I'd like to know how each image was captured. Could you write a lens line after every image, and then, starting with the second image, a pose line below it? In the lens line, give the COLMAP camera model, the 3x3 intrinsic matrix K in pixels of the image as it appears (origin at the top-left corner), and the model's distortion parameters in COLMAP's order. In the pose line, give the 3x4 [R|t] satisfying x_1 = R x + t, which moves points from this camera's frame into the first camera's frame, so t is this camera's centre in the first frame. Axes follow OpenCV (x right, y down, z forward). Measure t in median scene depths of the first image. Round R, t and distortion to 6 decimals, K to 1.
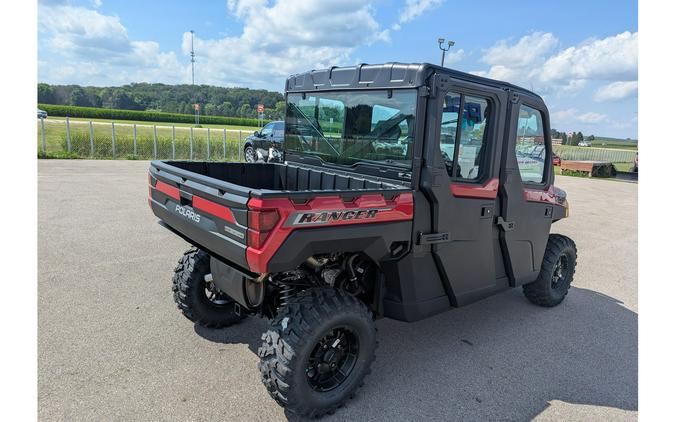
lens RADIAL K [[453.9, 0, 328.7], [0, 453.9, 227.2], [0, 0, 1]] dist [0.038441, -0.036825]
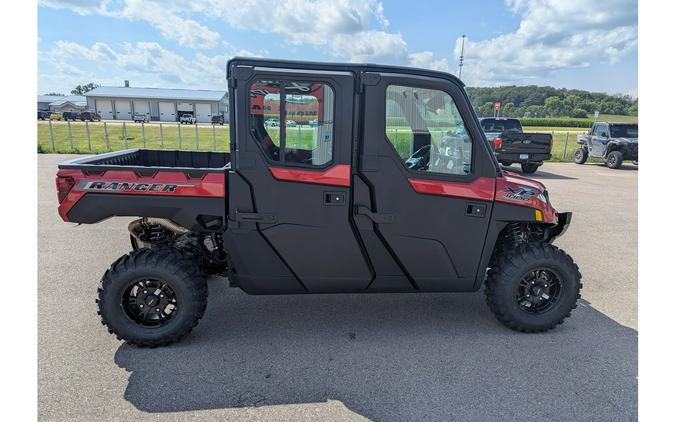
lens RADIAL K [[453.9, 0, 342.1], [0, 453.9, 231.3], [0, 0, 1]] dist [0.038441, -0.036825]
pose [[0.803452, 0.091841, -0.588243, 0.126582], [-0.091629, 0.995334, 0.030248, 0.000721], [0.588276, 0.029598, 0.808119, 0.030512]]
